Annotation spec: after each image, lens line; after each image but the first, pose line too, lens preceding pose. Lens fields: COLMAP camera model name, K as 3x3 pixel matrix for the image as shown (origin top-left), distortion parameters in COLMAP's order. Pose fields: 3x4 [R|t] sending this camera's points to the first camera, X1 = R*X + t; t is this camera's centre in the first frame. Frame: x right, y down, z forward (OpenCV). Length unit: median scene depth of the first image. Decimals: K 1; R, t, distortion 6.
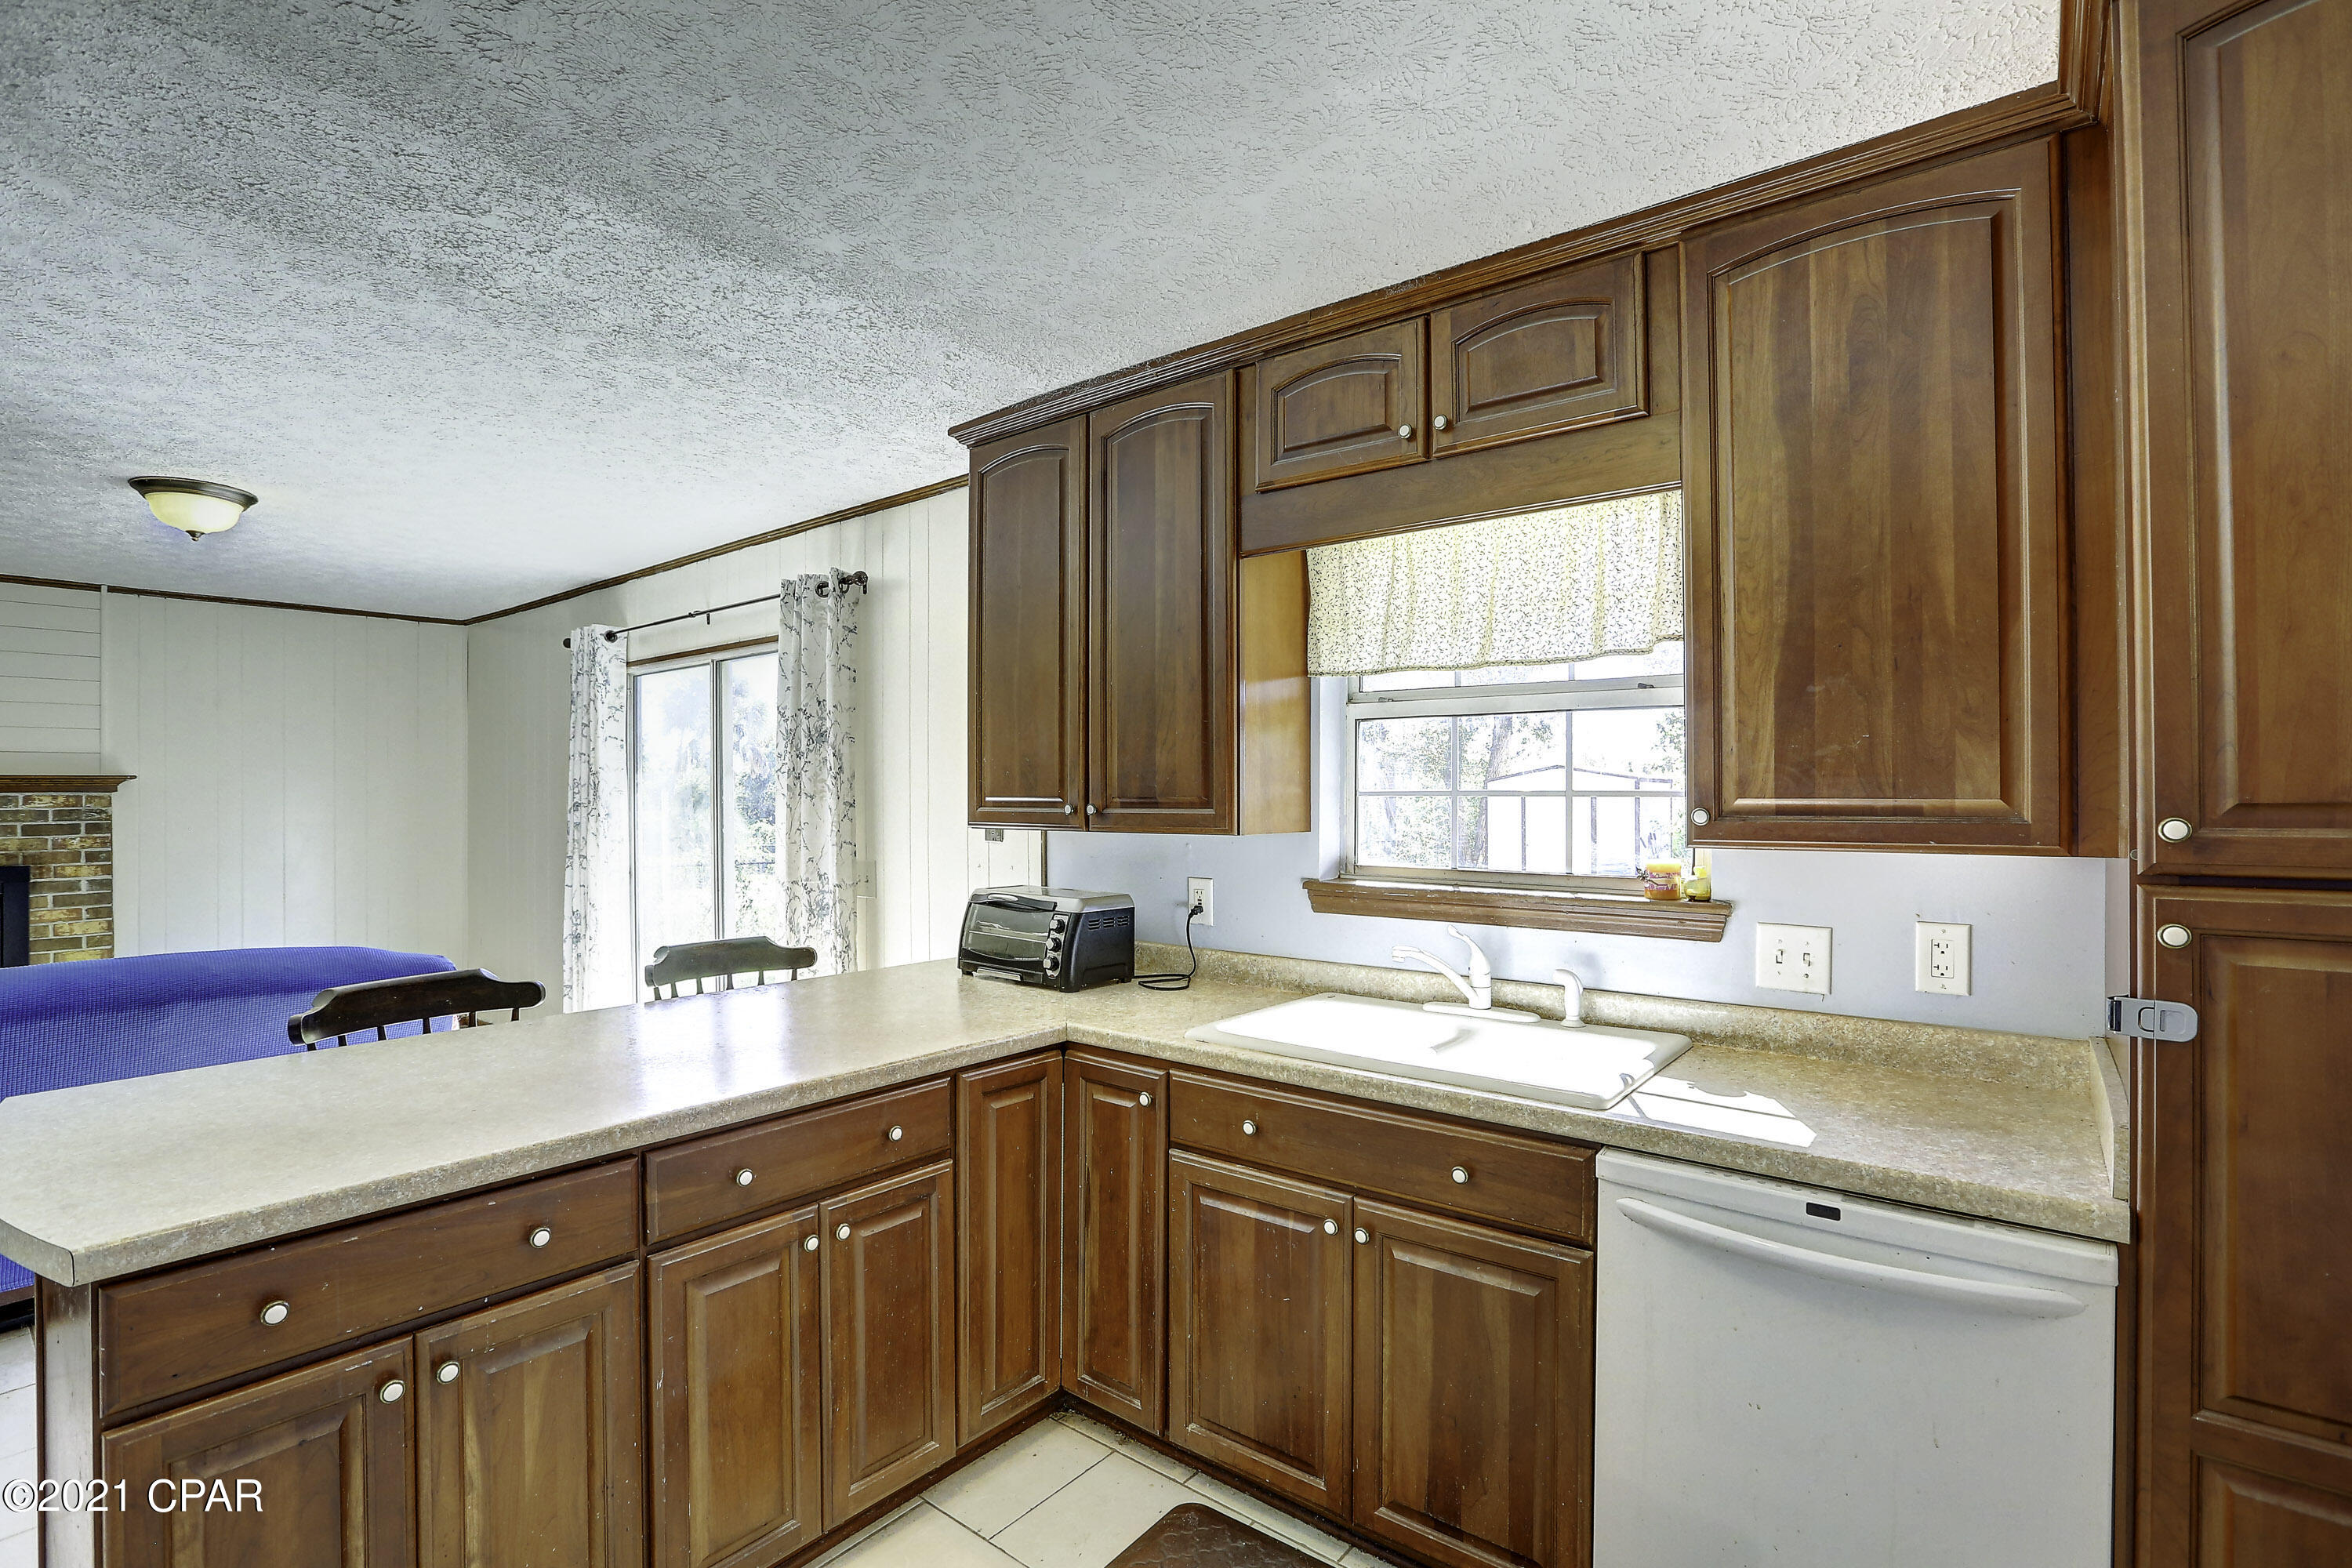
lens RADIAL K [[1086.2, 0, 1175.6], [0, 1086.2, 784.9], [0, 0, 1]] dist [-0.035089, 0.003997]
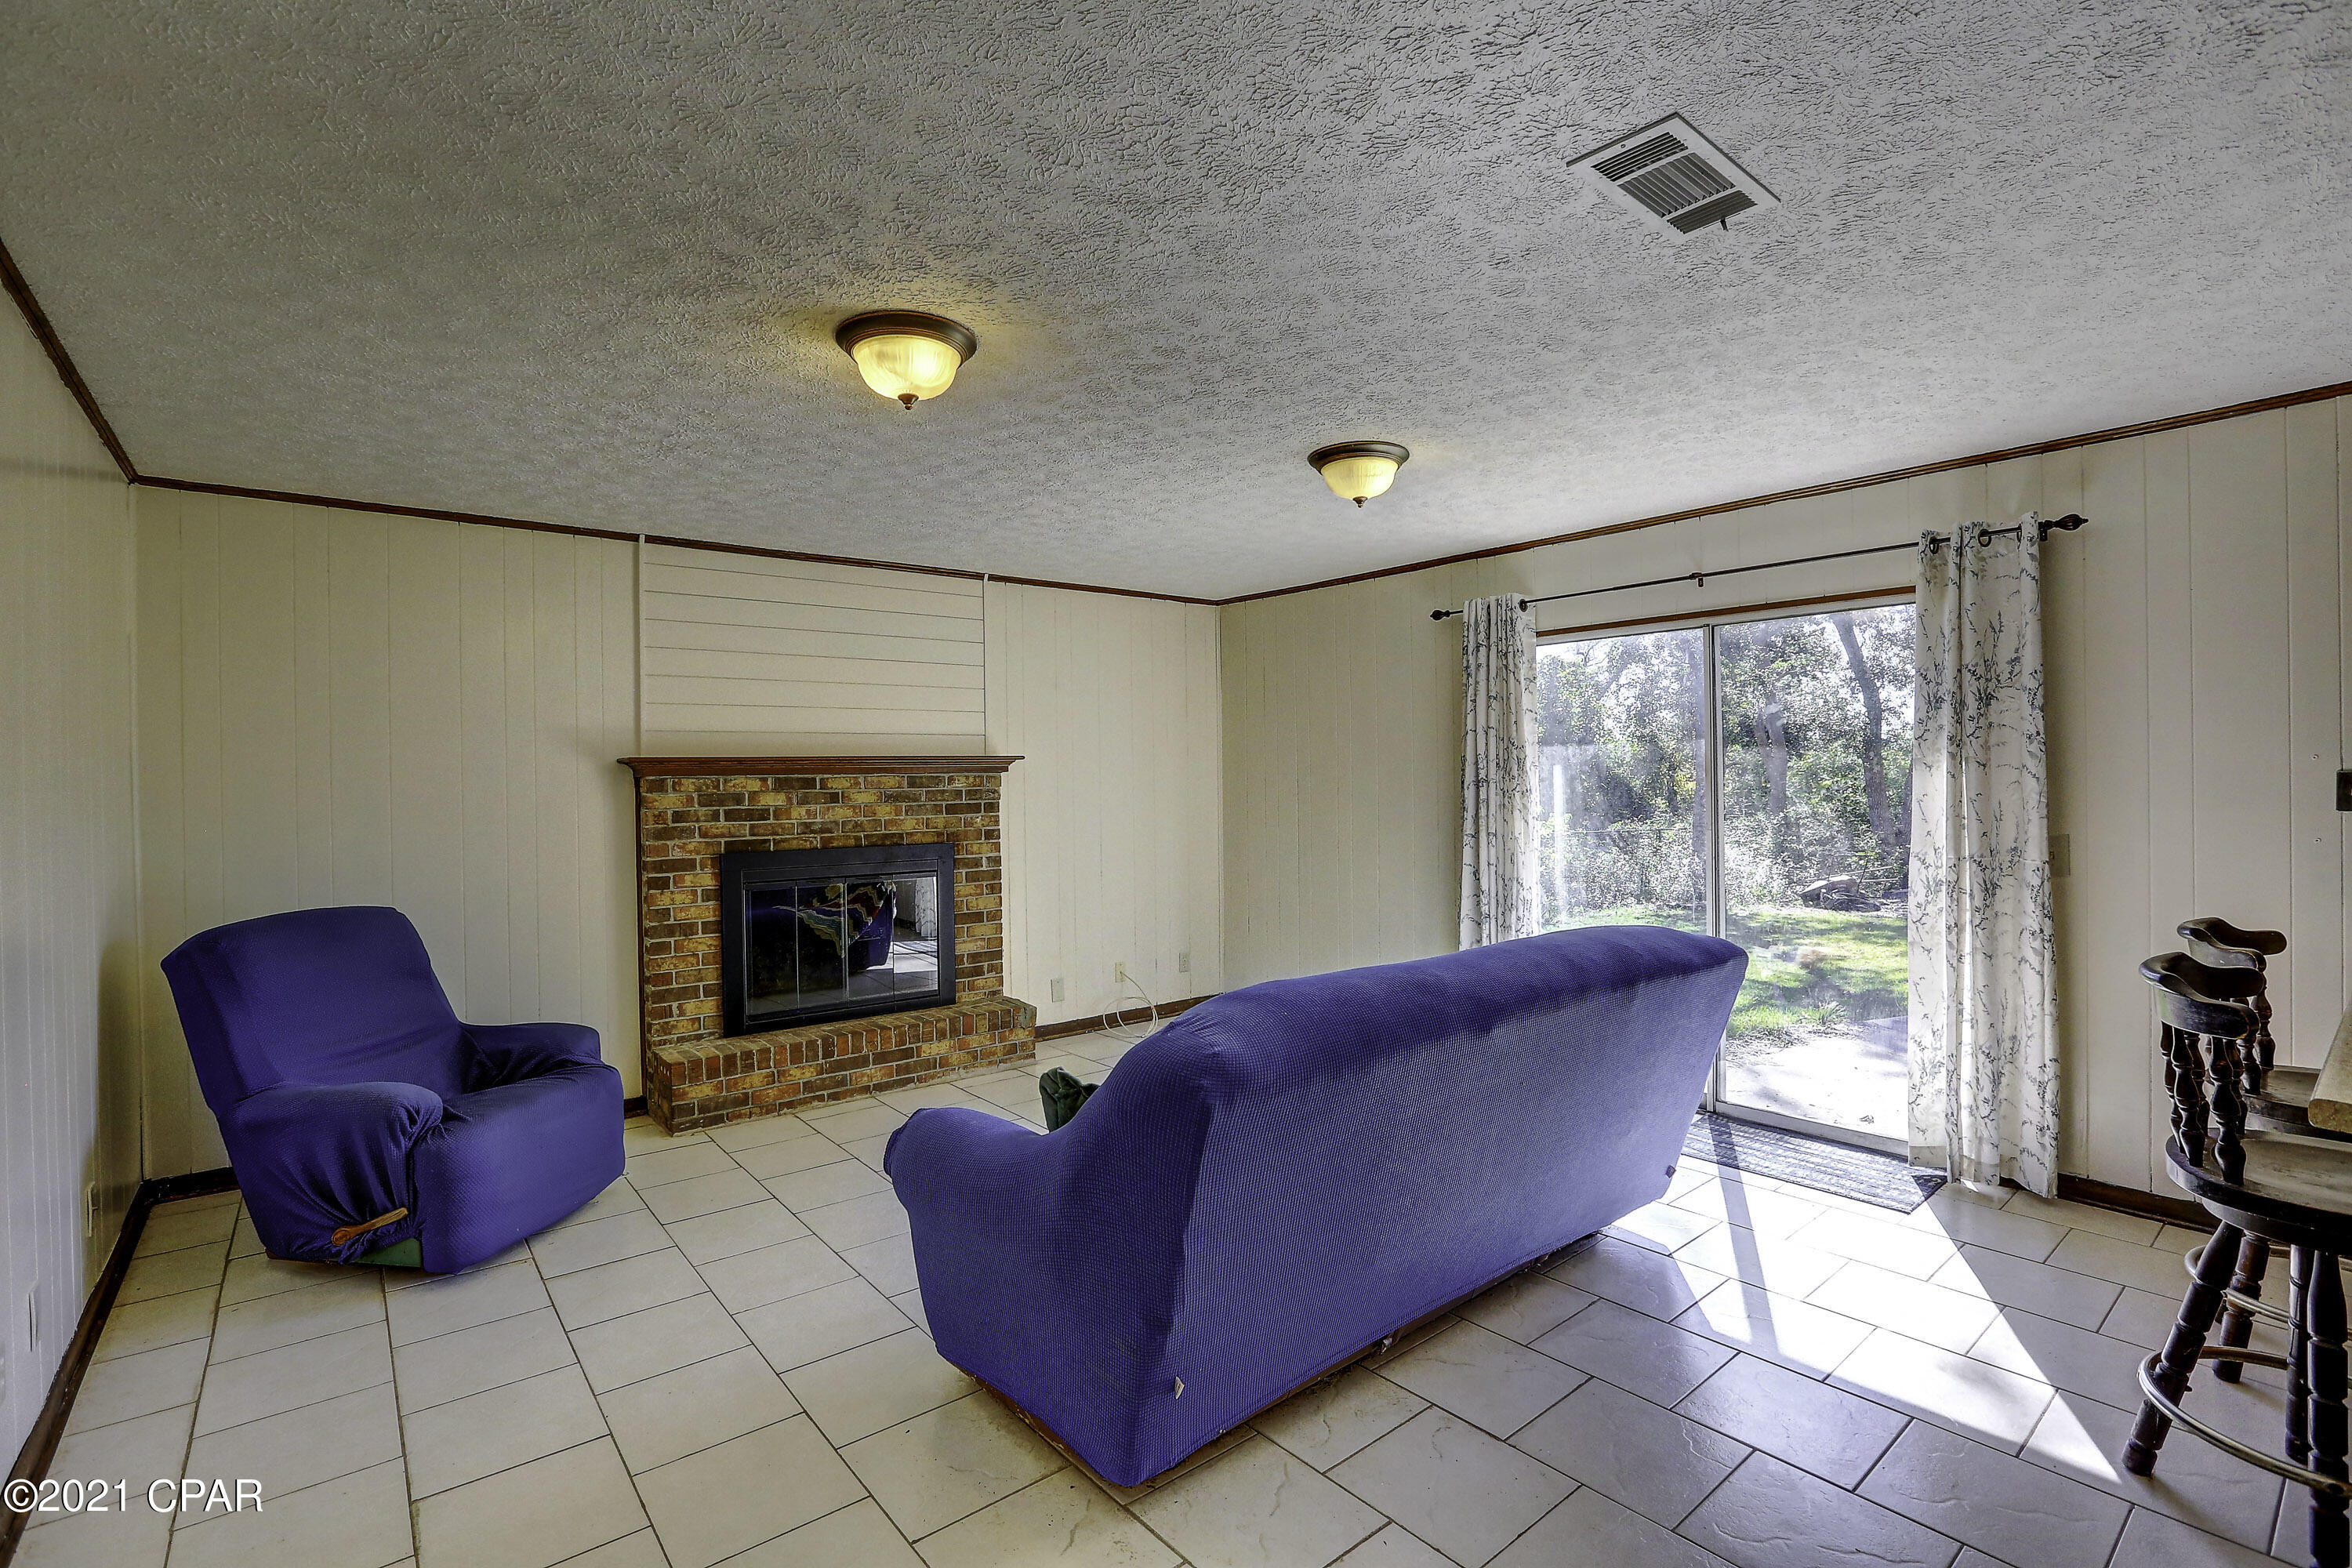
lens RADIAL K [[1086.2, 0, 1176.1], [0, 1086.2, 770.8], [0, 0, 1]] dist [-0.035089, 0.003997]
pose [[0.975810, -0.008173, -0.218468, -0.721451], [0.008869, 0.999958, 0.002205, 0.005144], [0.218441, -0.004089, 0.975842, -0.010087]]
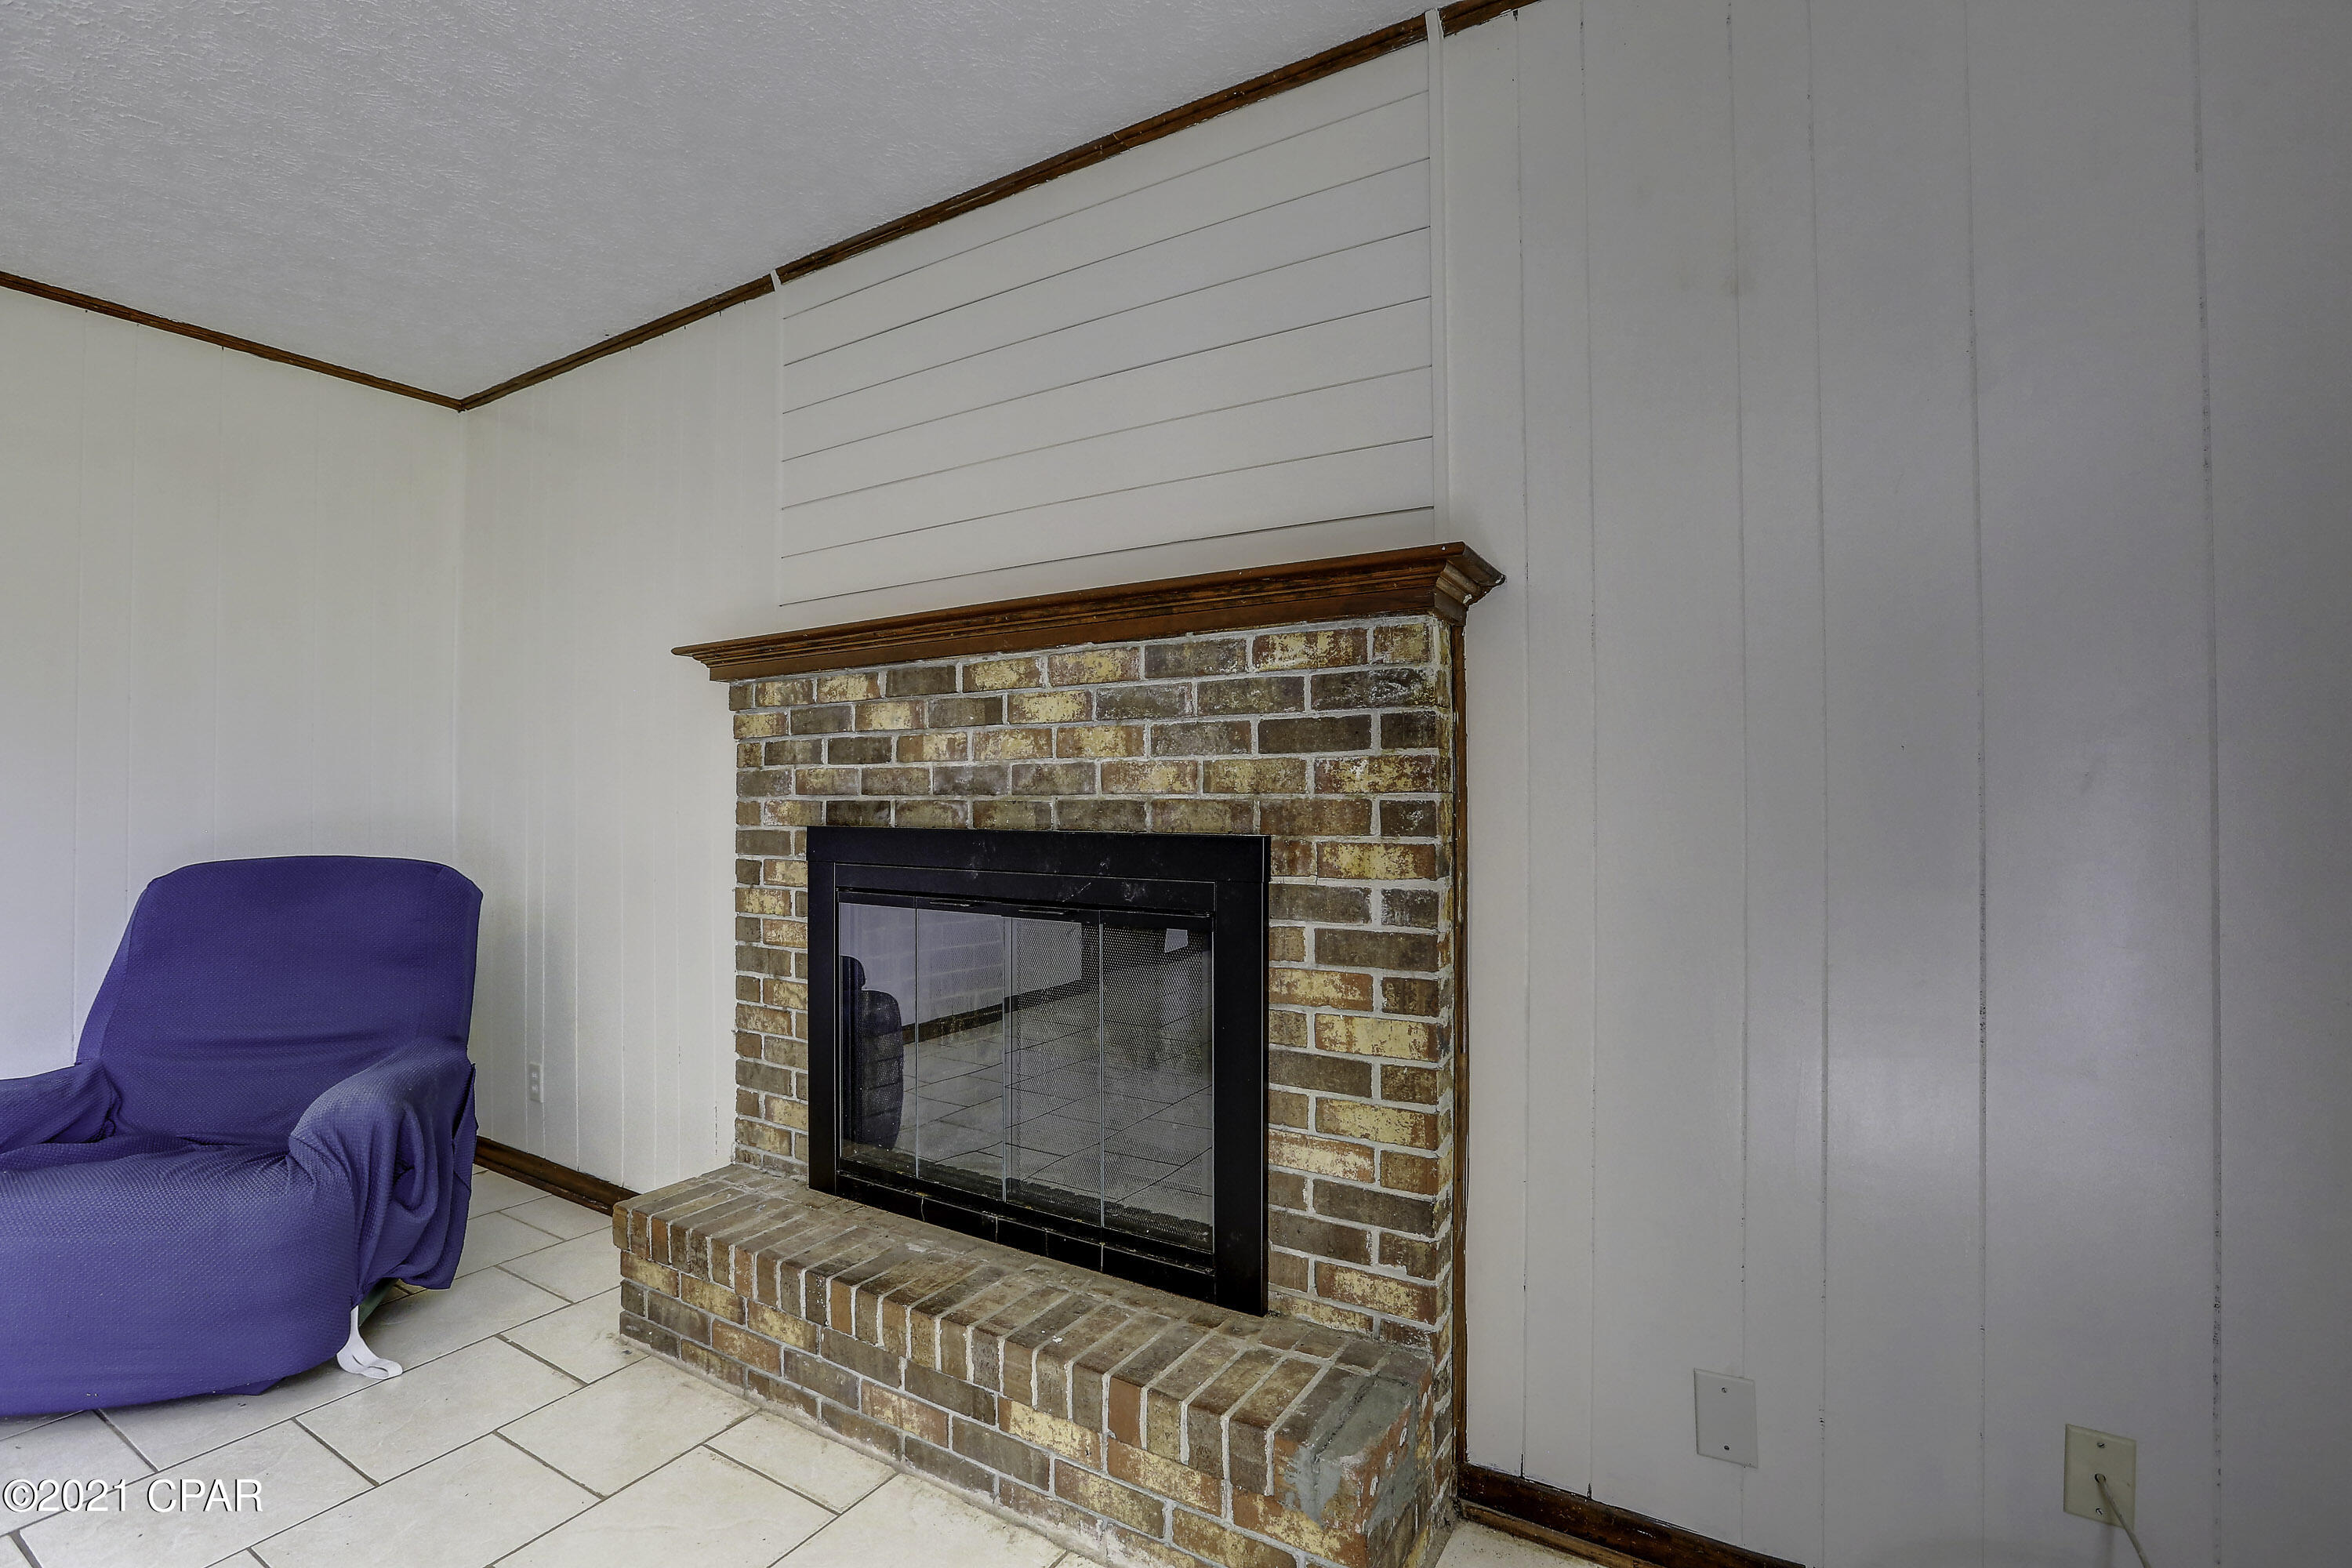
lens RADIAL K [[1086.2, 0, 1168.6], [0, 1086.2, 786.4], [0, 0, 1]] dist [-0.035089, 0.003997]
pose [[0.103697, 0.001621, -0.994608, -0.832633], [0.014361, 0.999892, 0.003127, 0.066239], [0.994505, -0.014608, 0.103662, 1.051700]]
